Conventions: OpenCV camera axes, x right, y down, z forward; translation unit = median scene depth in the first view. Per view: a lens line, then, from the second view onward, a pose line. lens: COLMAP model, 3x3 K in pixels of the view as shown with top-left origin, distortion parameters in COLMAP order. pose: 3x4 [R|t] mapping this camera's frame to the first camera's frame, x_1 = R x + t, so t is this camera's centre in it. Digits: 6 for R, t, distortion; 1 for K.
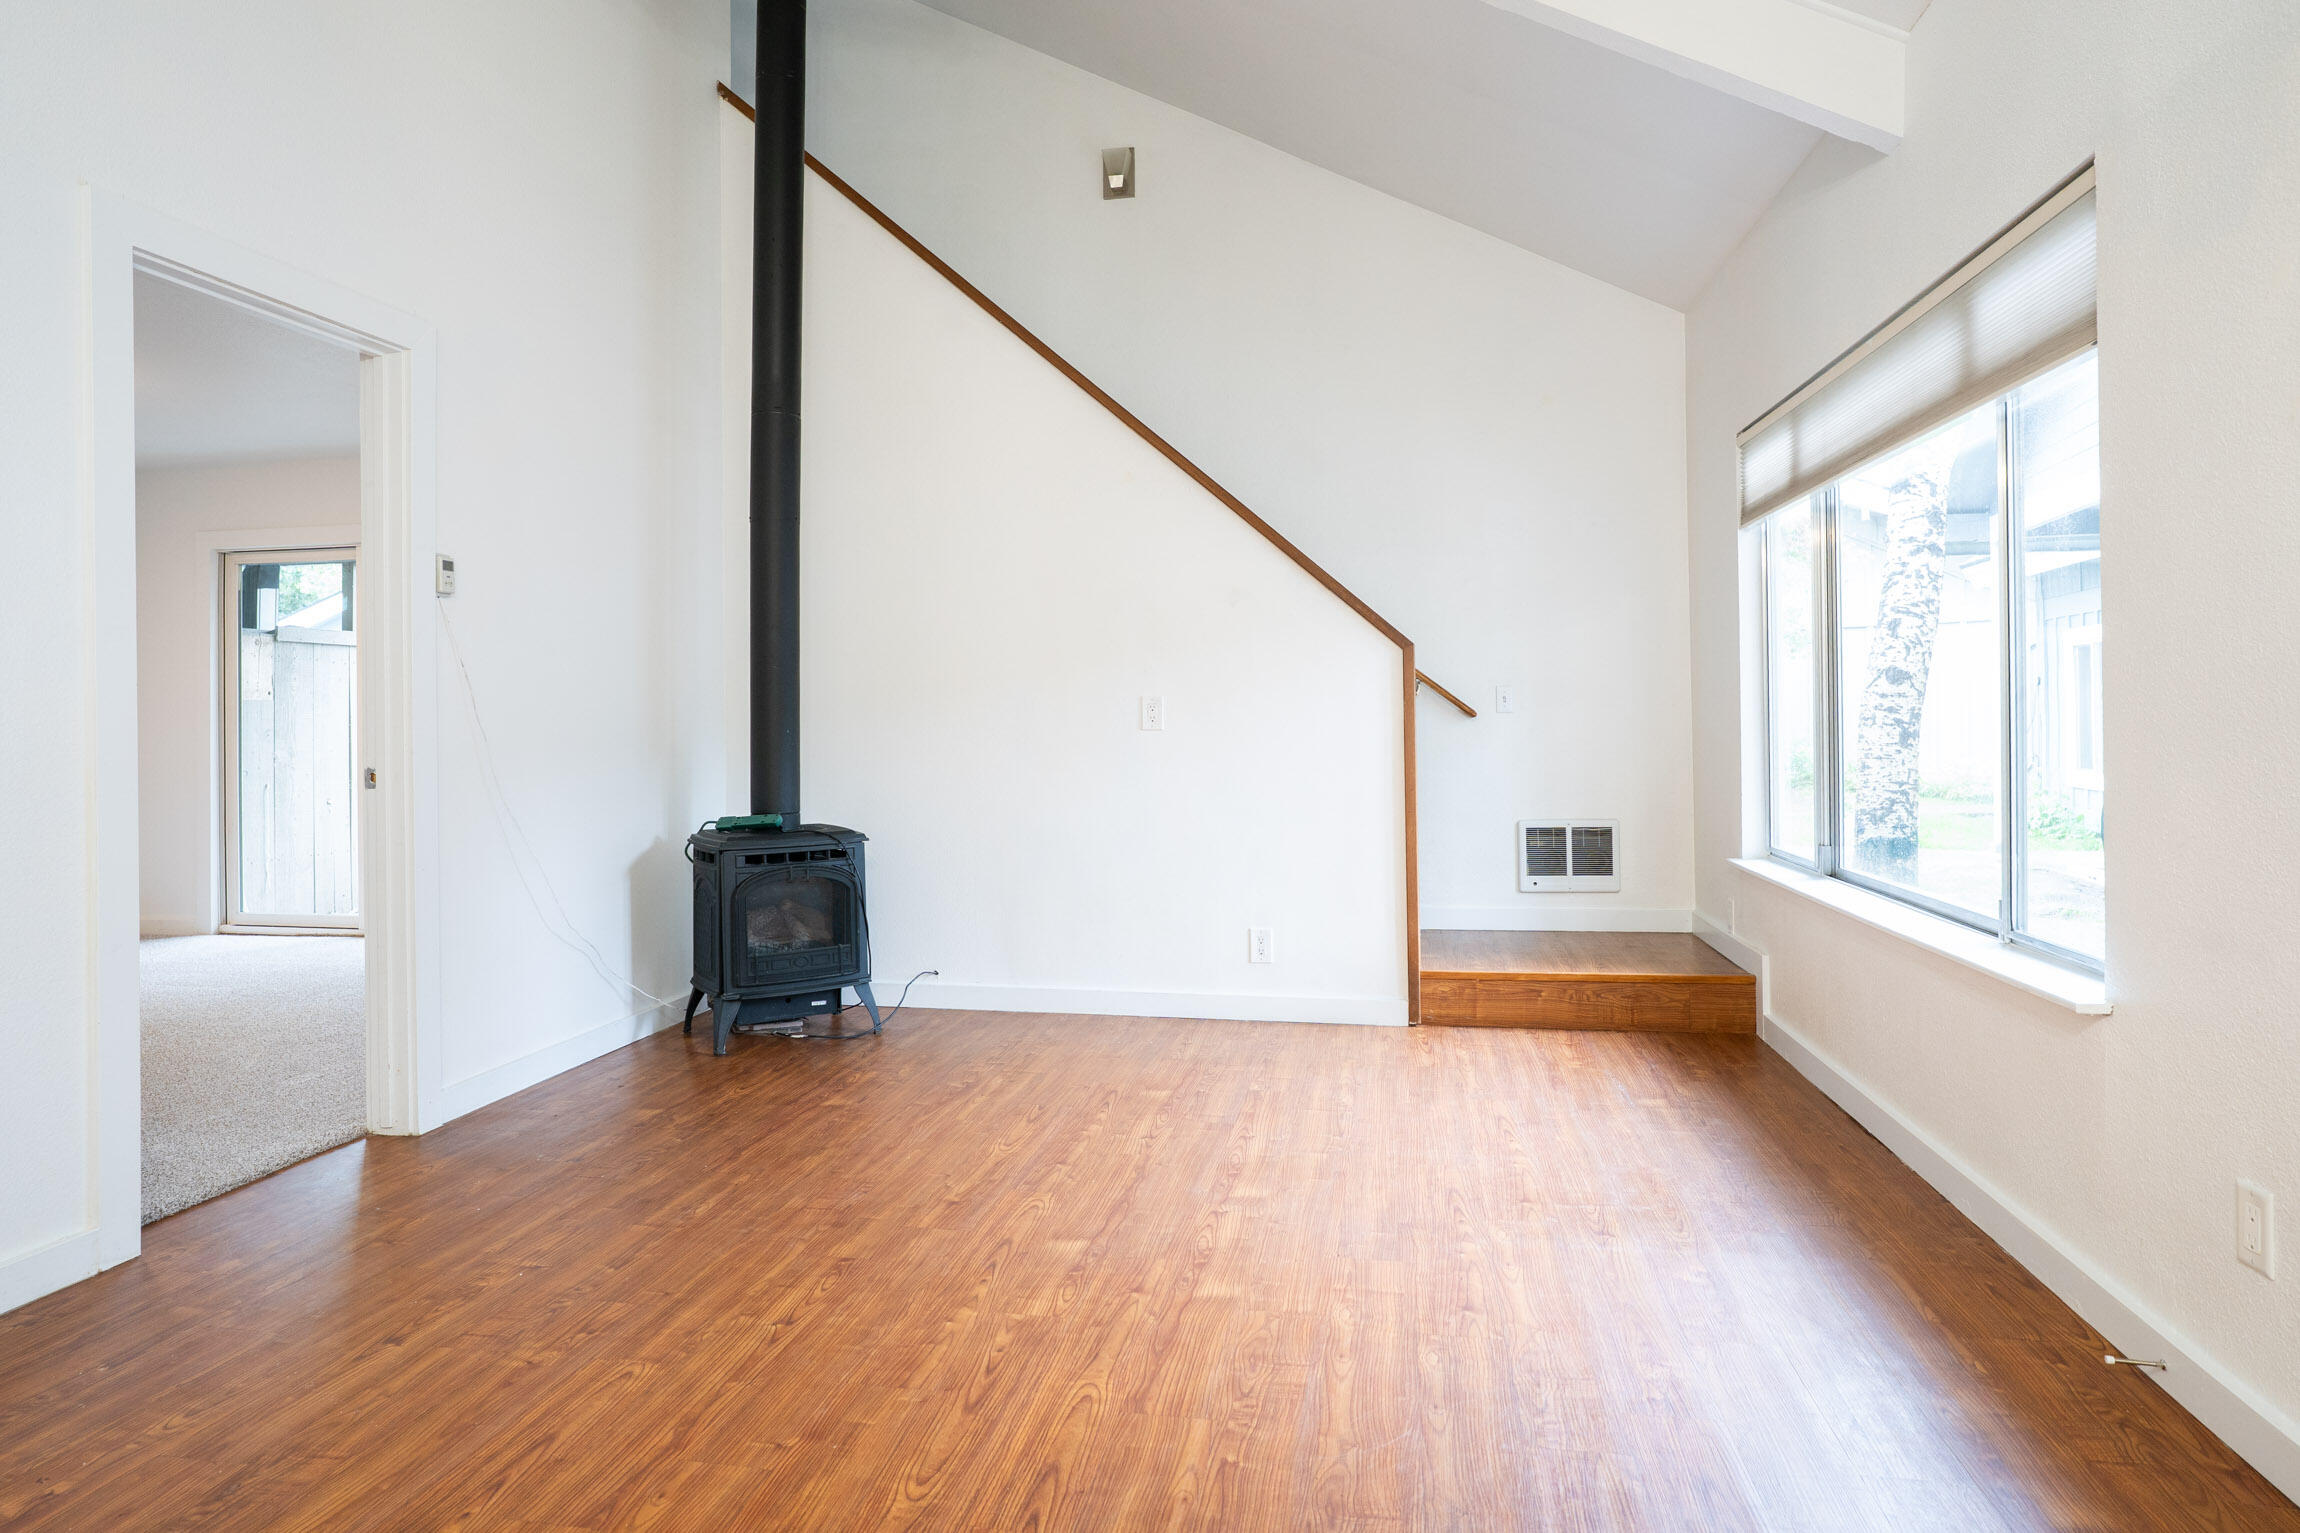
lens RADIAL K [[1373.5, 0, 1086.8], [0, 1373.5, 715.9], [0, 0, 1]] dist [-0.053026, 0.040140]
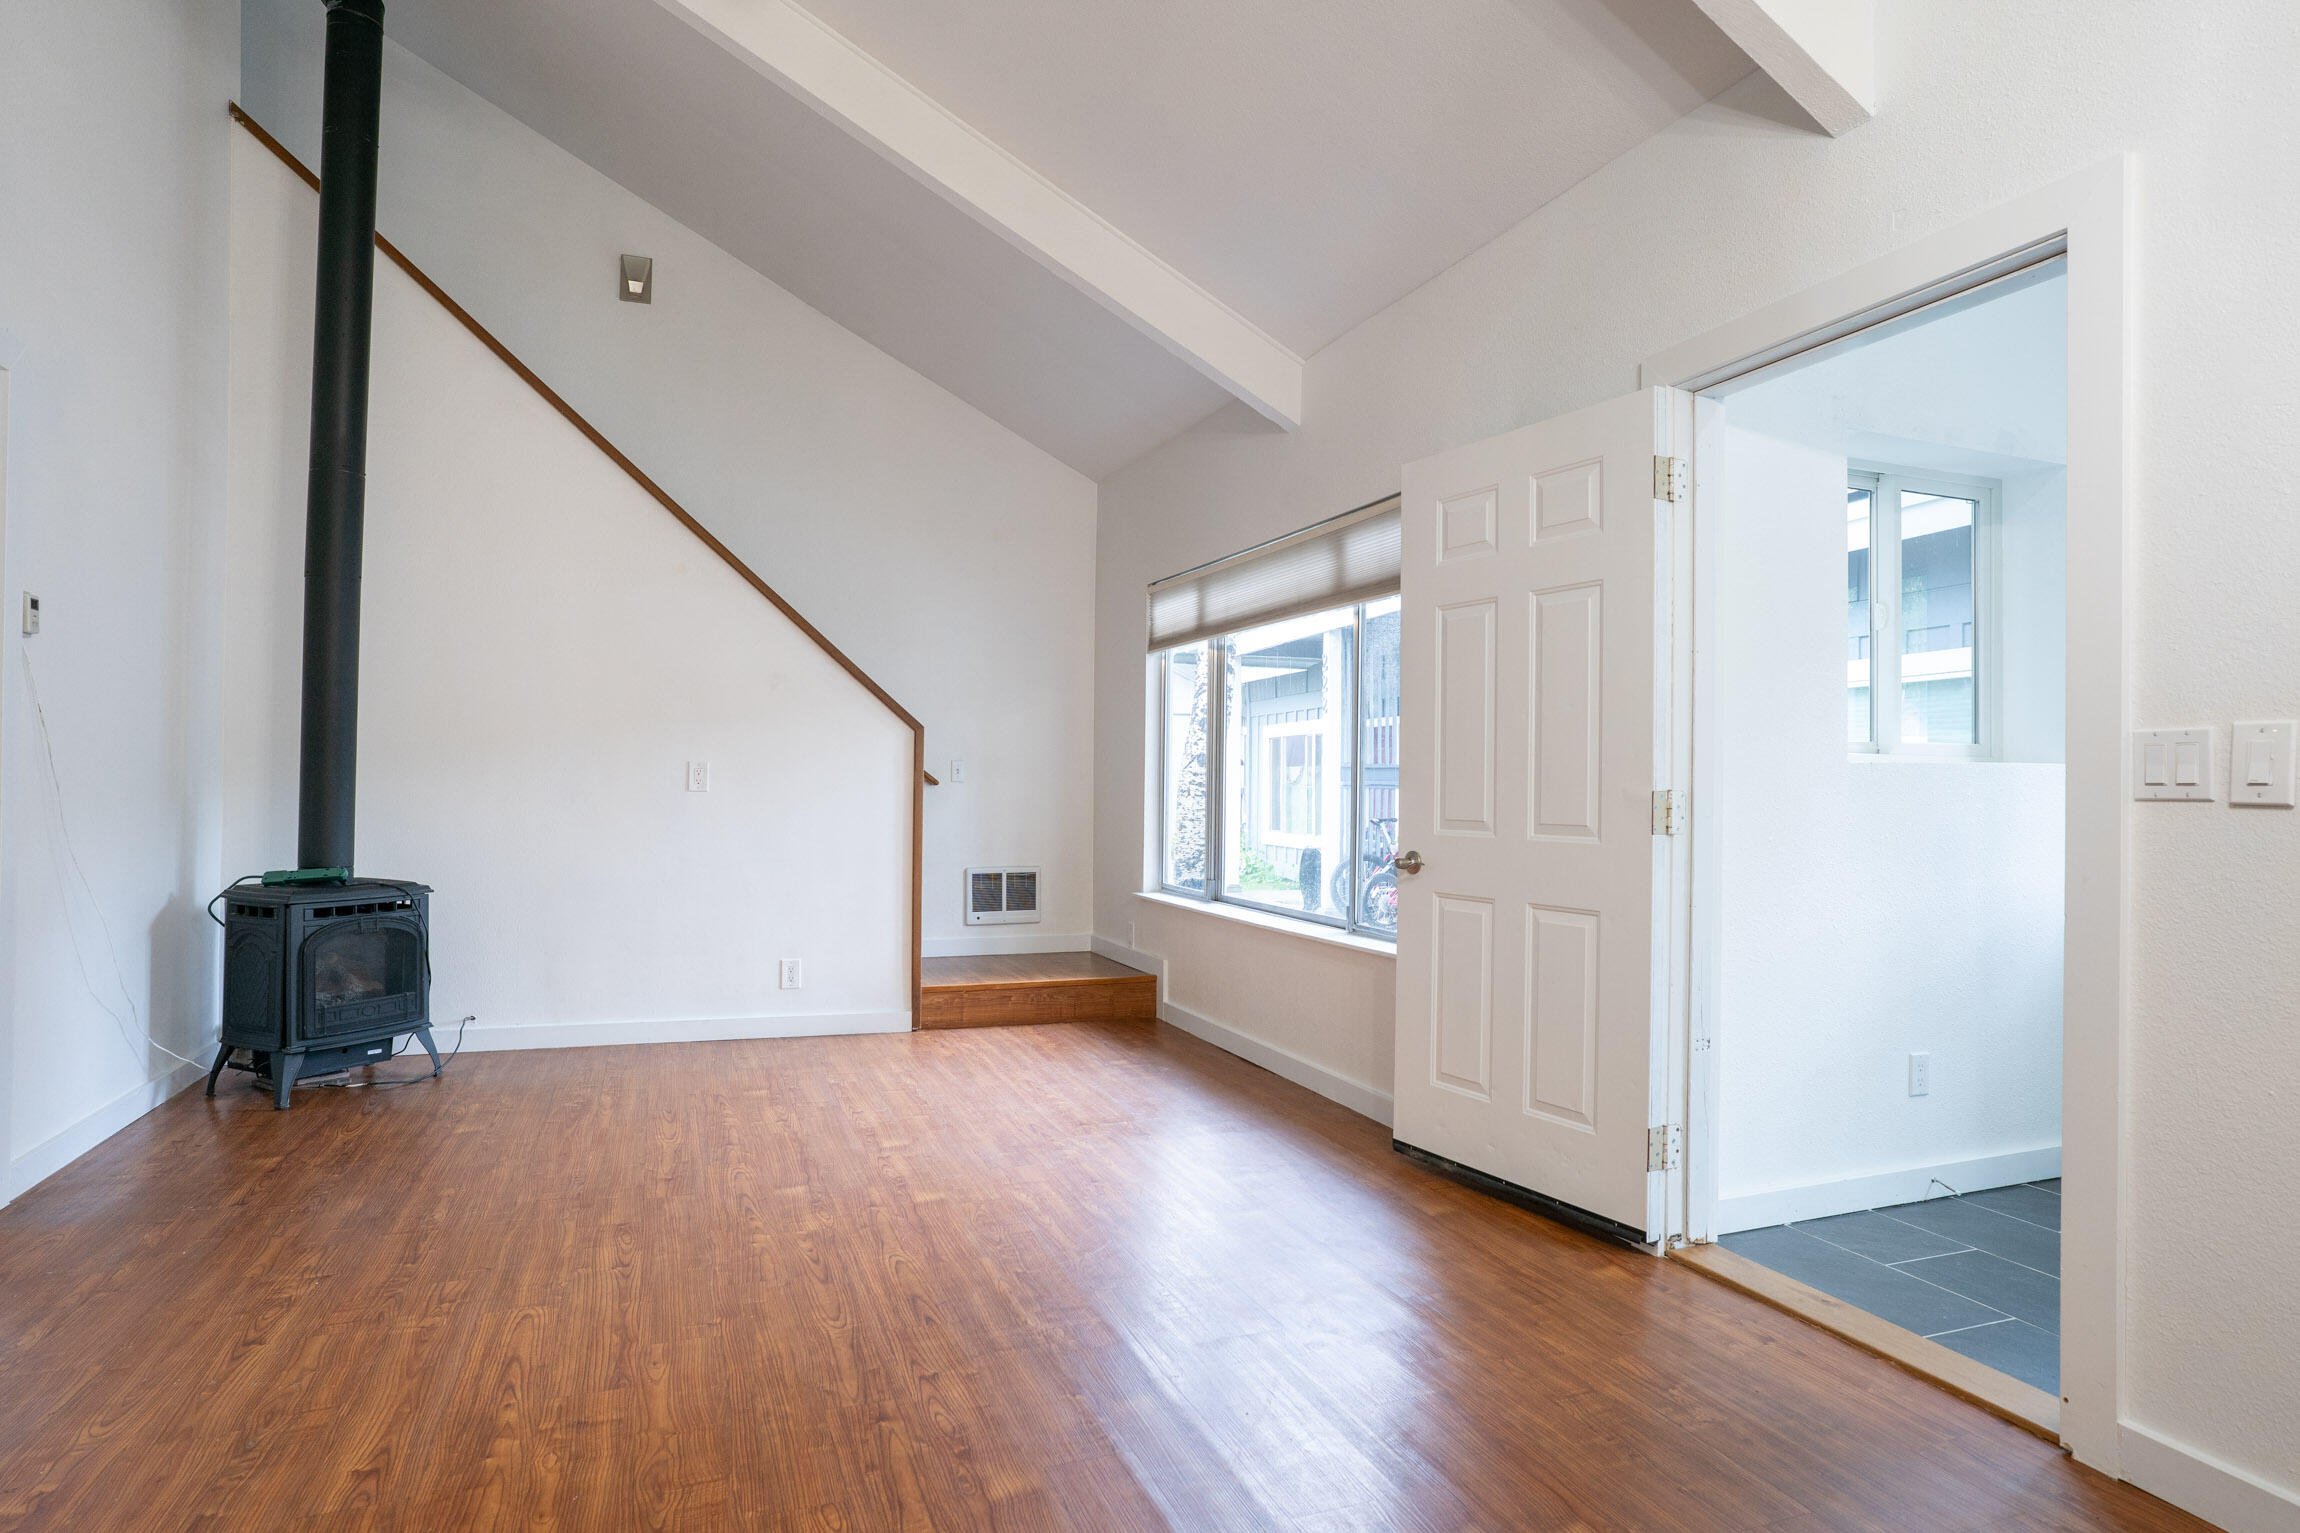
lens RADIAL K [[1300.5, 0, 1164.2], [0, 1300.5, 768.2], [0, 0, 1]] dist [-0.046777, 0.033371]
pose [[0.841881, 0.027329, 0.538971, -0.227788], [-0.022594, 0.999626, -0.015396, -0.000913], [-0.539190, 0.000785, 0.842184, -0.130651]]
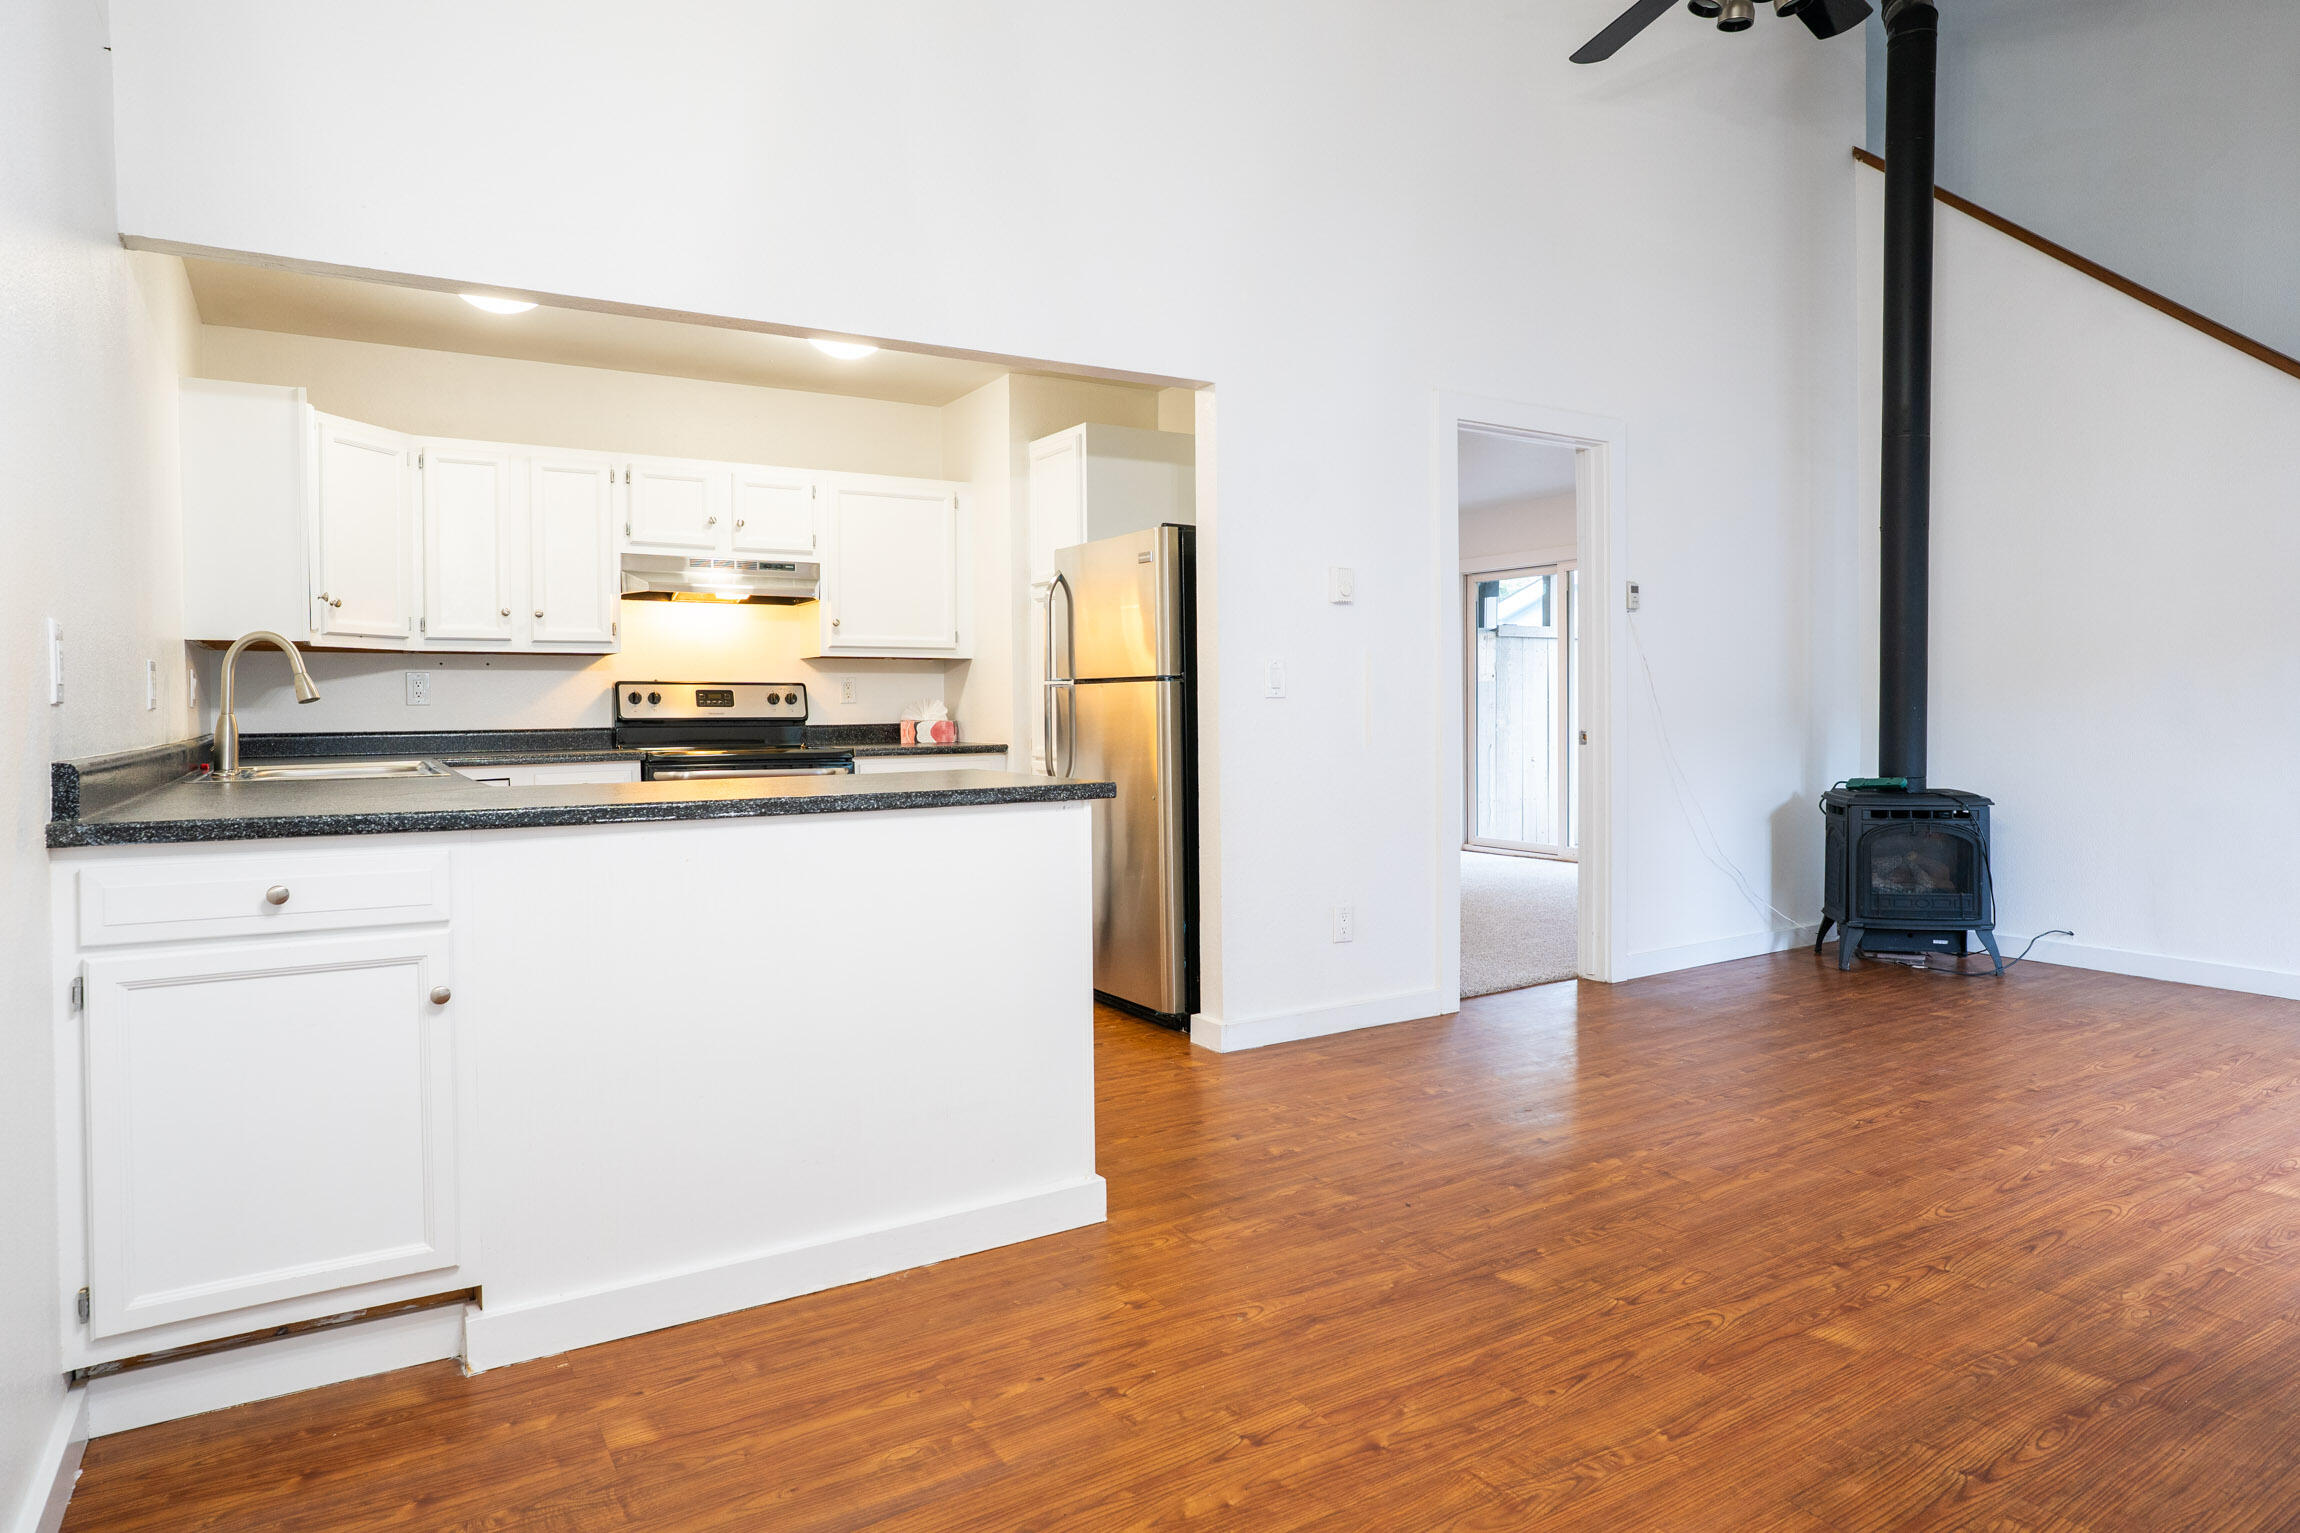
lens RADIAL K [[1276.7, 0, 1140.4], [0, 1276.7, 718.0], [0, 0, 1]] dist [-0.042184, 0.028370]
pose [[0.698696, 0.012903, -0.715302, 0.094707], [0.002079, 0.999797, 0.020066, -0.003046], [0.715416, -0.015507, 0.698527, -0.235974]]
